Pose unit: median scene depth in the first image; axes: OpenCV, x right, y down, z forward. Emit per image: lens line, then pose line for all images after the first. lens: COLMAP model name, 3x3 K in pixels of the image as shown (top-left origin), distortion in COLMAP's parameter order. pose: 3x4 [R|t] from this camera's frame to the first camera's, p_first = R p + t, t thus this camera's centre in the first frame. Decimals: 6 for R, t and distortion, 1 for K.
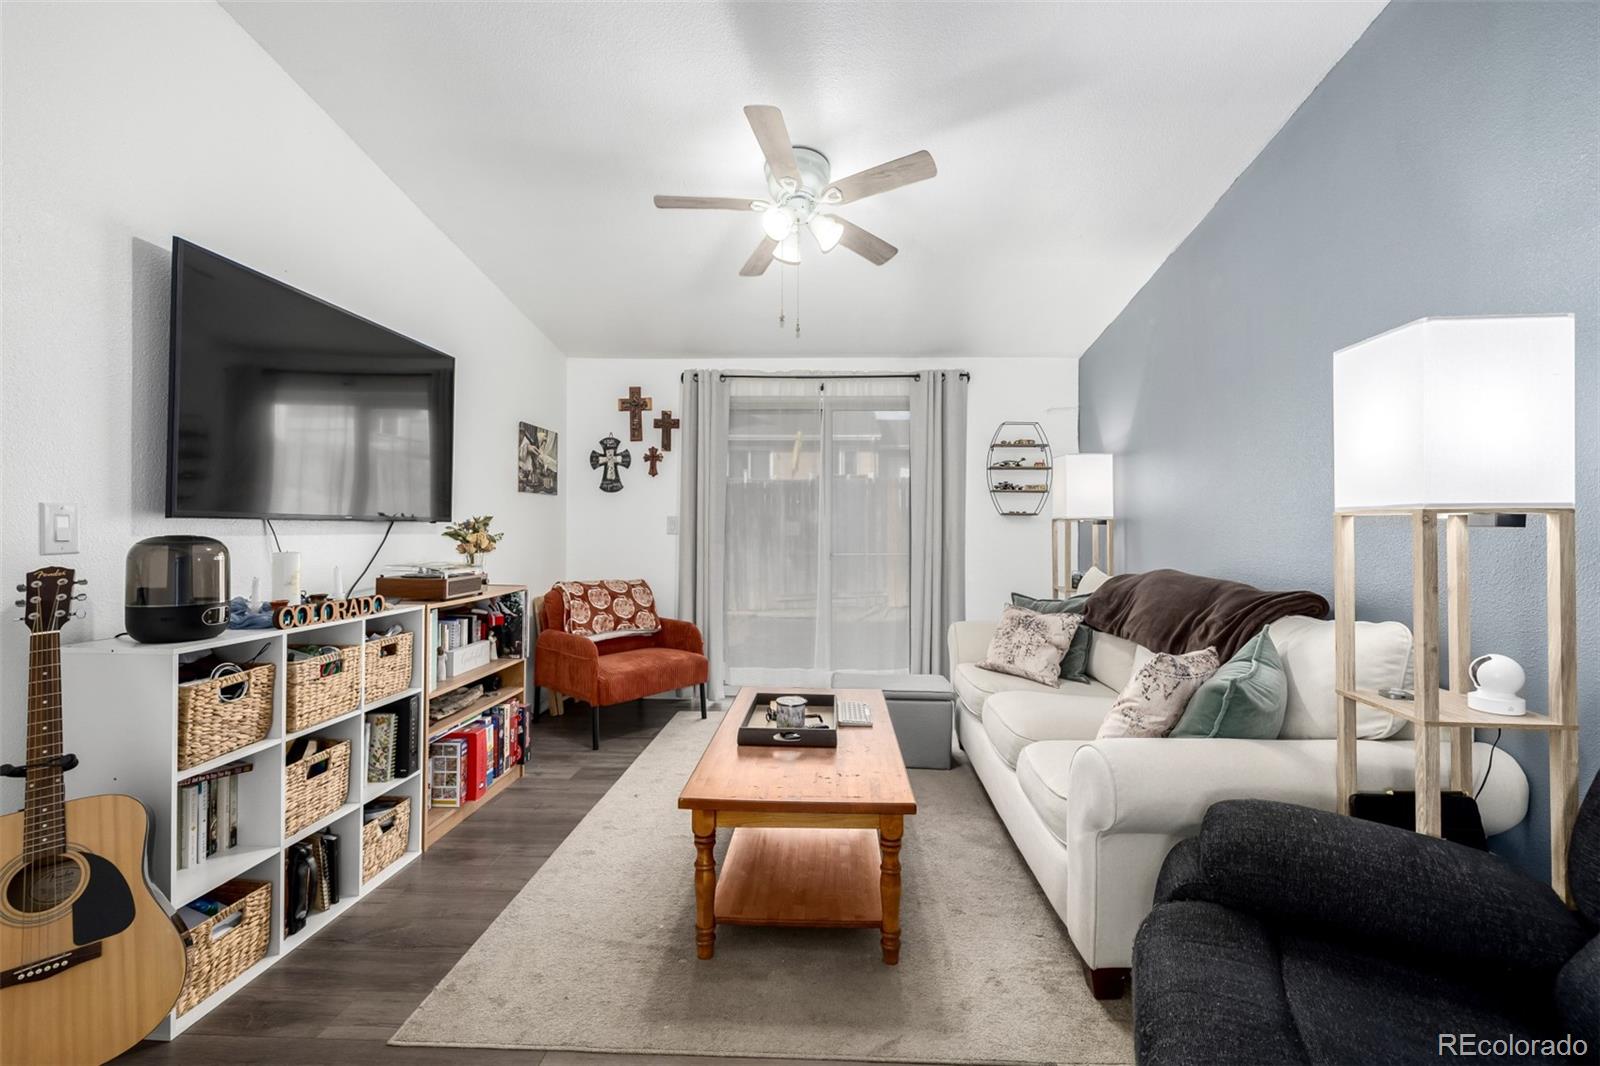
lens RADIAL K [[680.9, 0, 805.5], [0, 680.9, 526.8], [0, 0, 1]] dist [0.000999, 0.000083]
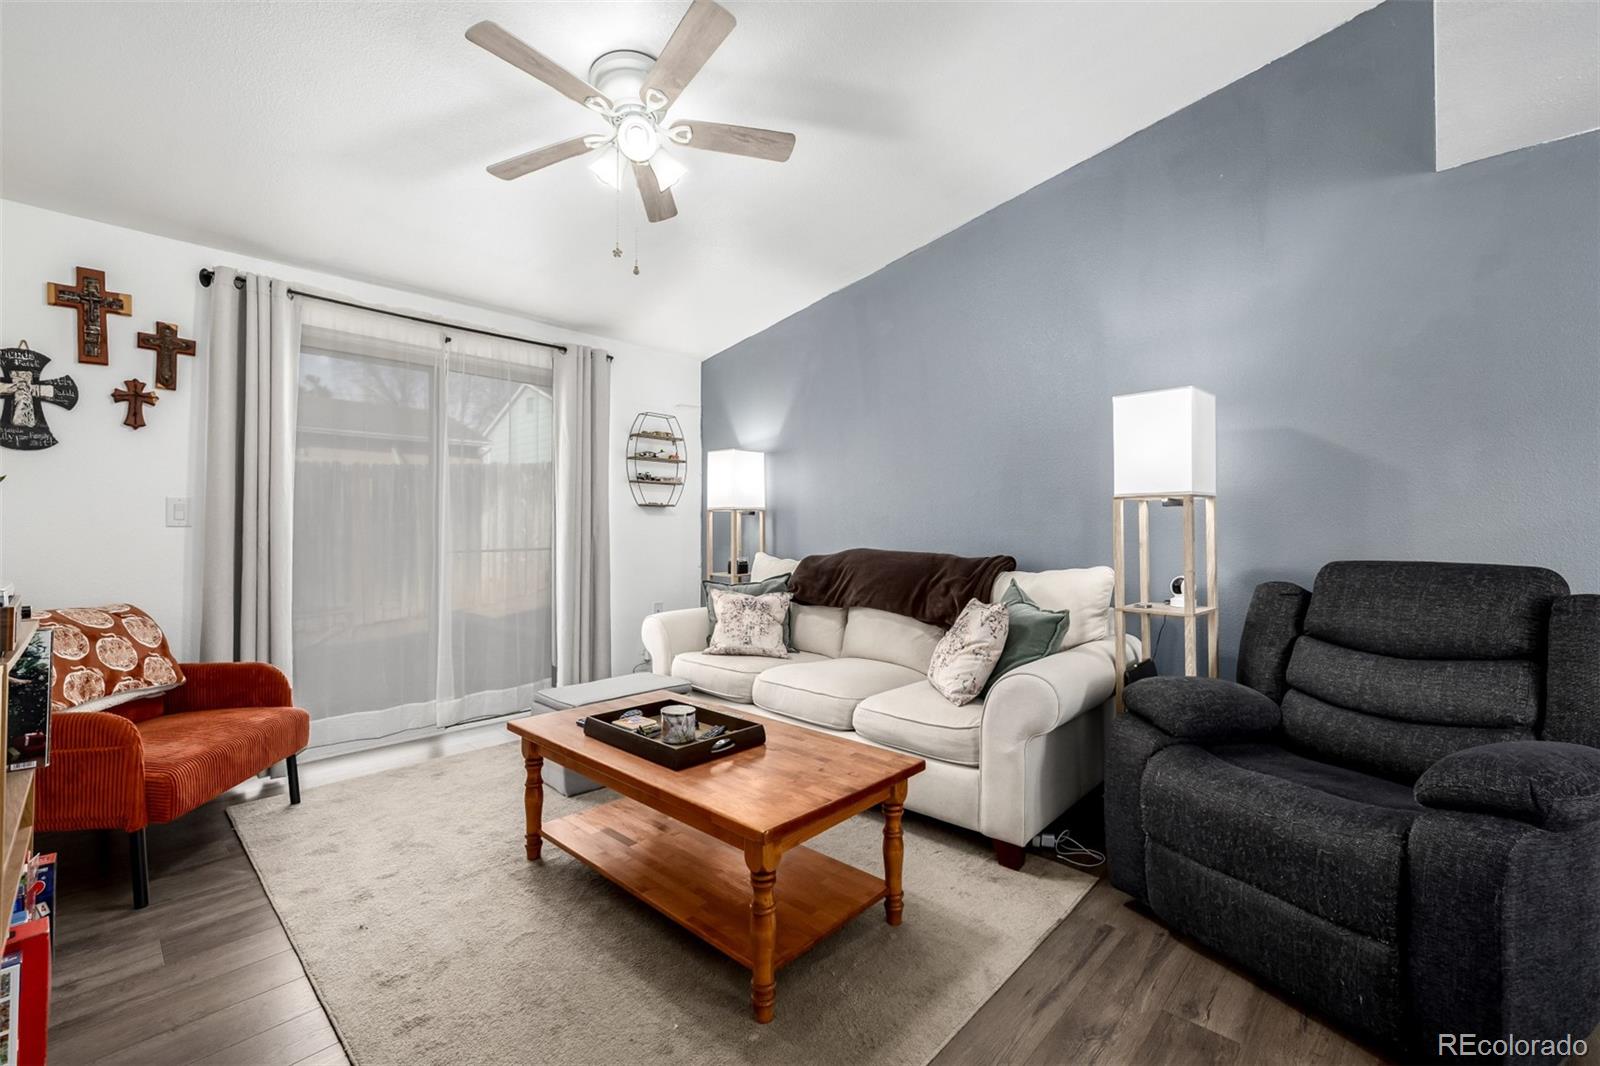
lens RADIAL K [[680.9, 0, 805.5], [0, 680.9, 526.8], [0, 0, 1]] dist [0.000999, 0.000083]
pose [[0.646628, -0.002586, 0.762801, -0.467936], [0.005623, 0.999983, -0.001377, 0.023580], [-0.762785, 0.005180, 0.646632, 0.270639]]
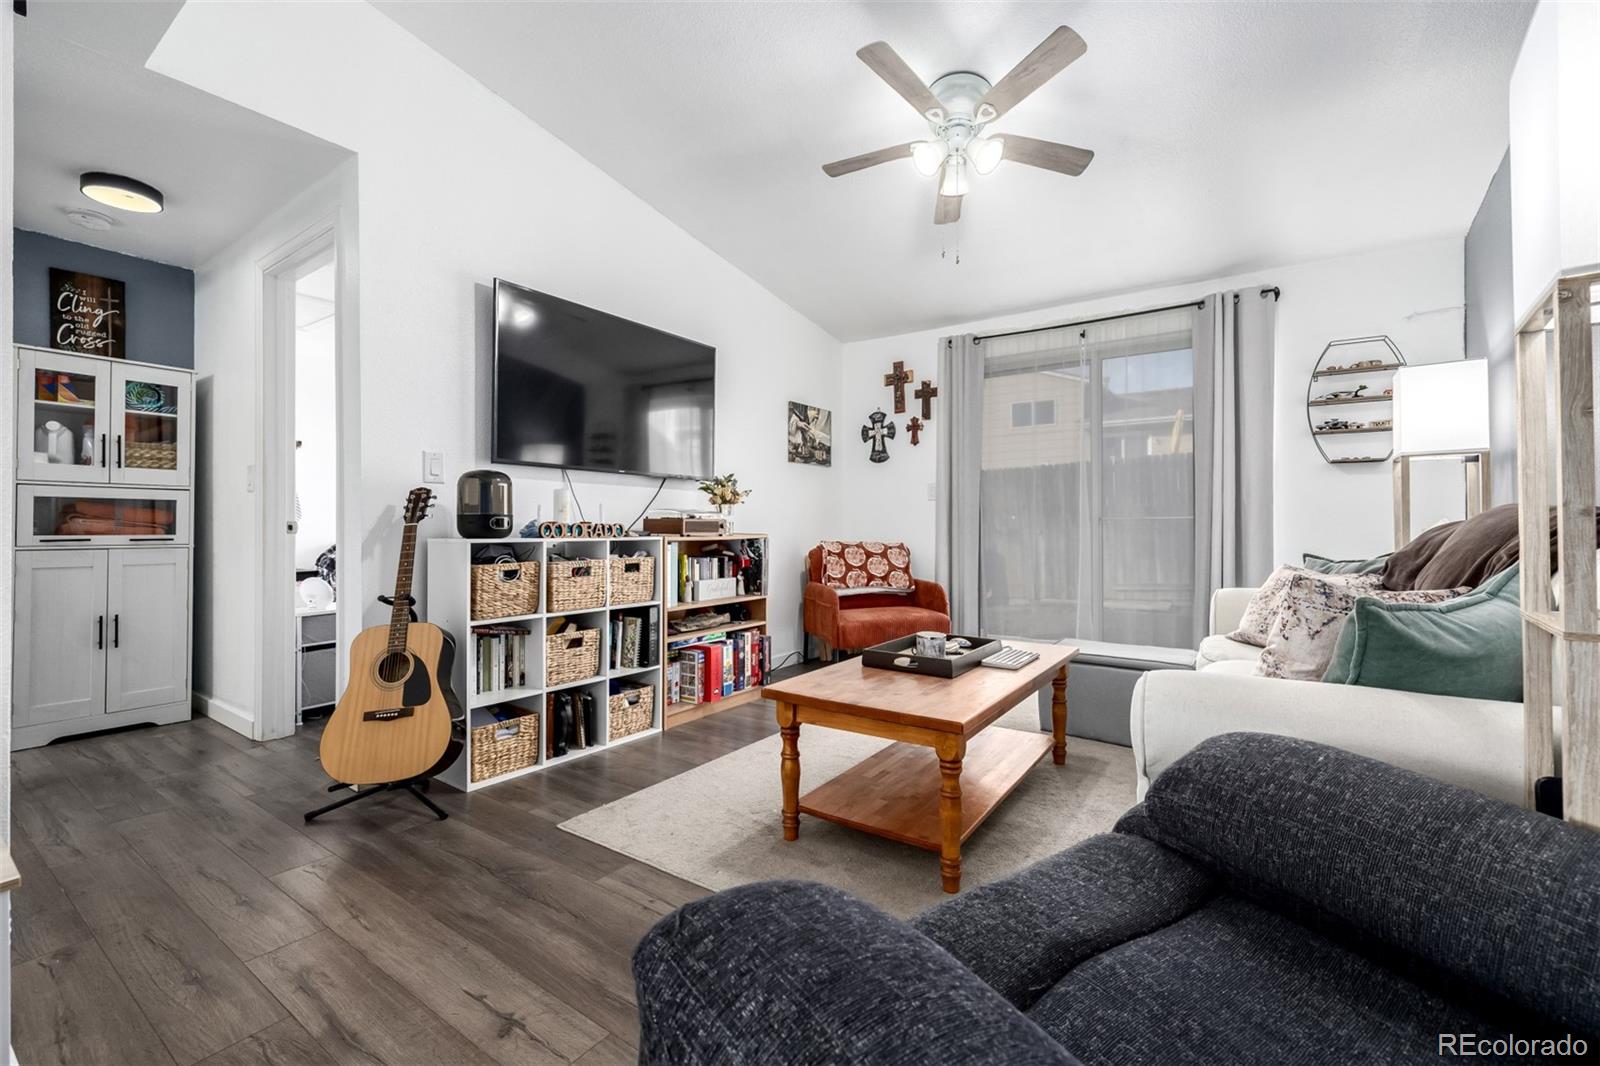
lens RADIAL K [[670.0, 0, 806.0], [0, 670.0, 527.0], [0, 0, 1]] dist [-0.002597, 0.000089]
pose [[0.848498, -0.002303, -0.529194, 0.279214], [0.001850, 0.999997, -0.001385, 0.082211], [0.529195, 0.000196, 0.848500, 0.062719]]
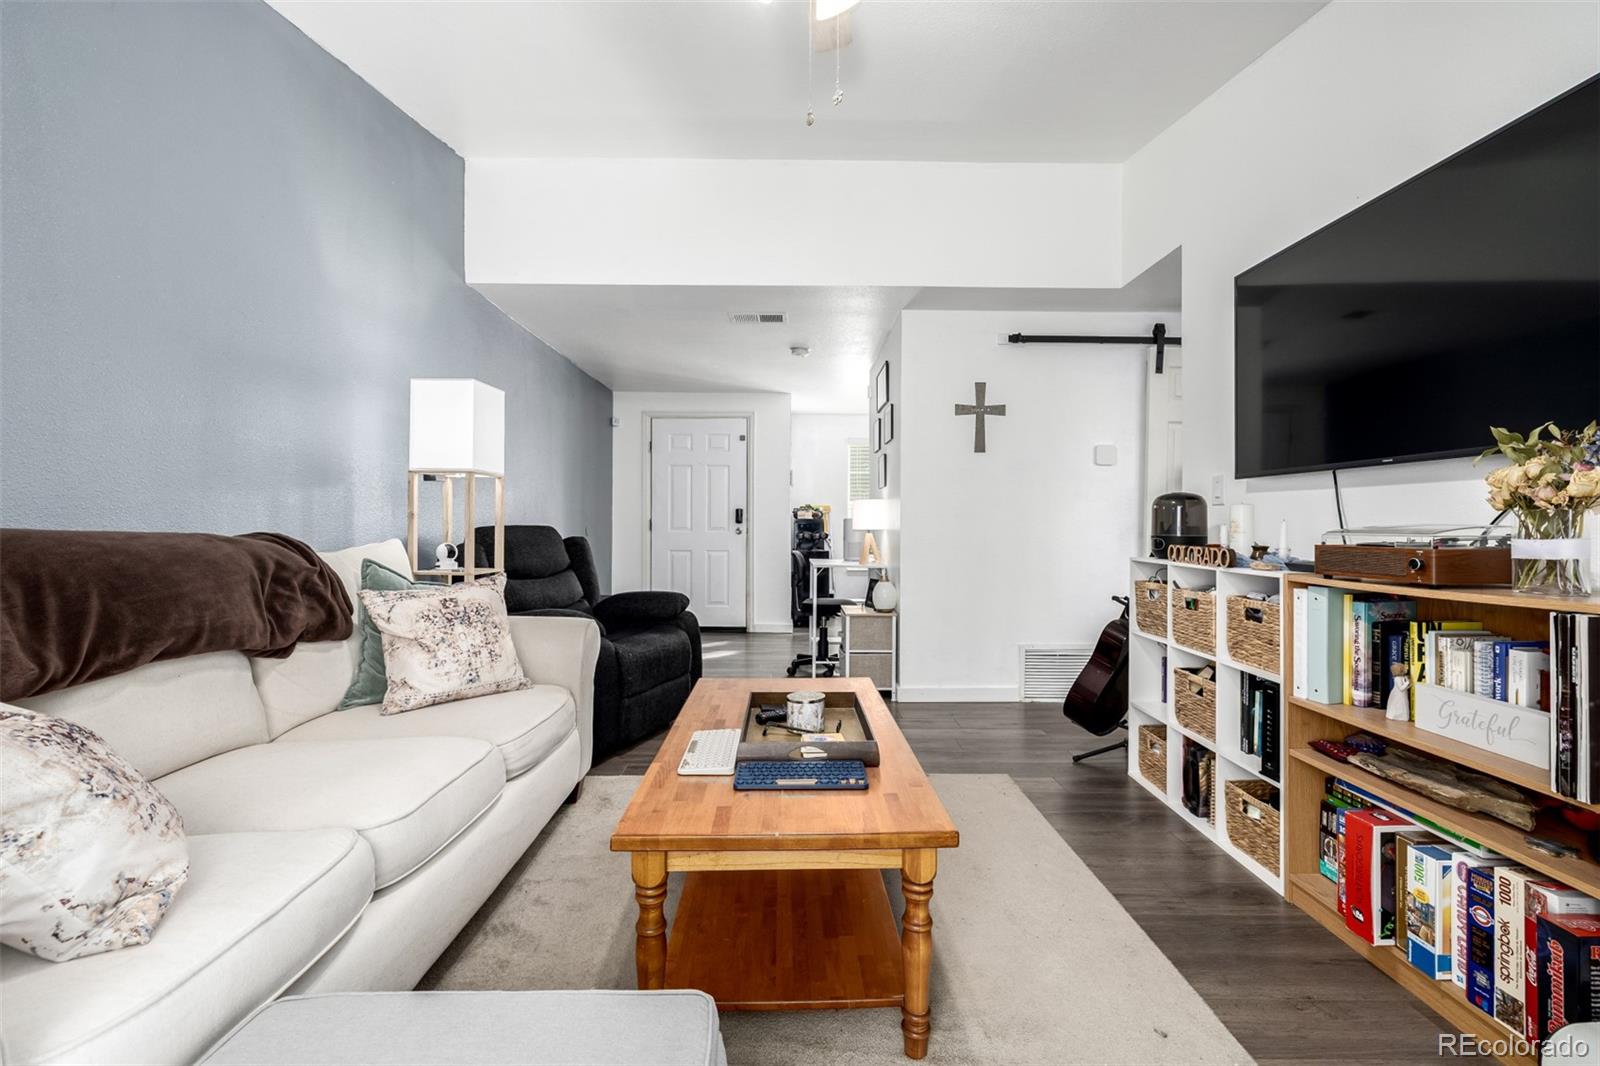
lens RADIAL K [[670.0, 0, 806.0], [0, 670.0, 527.0], [0, 0, 1]] dist [-0.002597, 0.000089]
pose [[-0.997914, -0.011042, -0.063600, 0.020763], [-0.011124, 0.999938, 0.000941, 0.056923], [0.063586, 0.001646, -0.997975, 1.432326]]
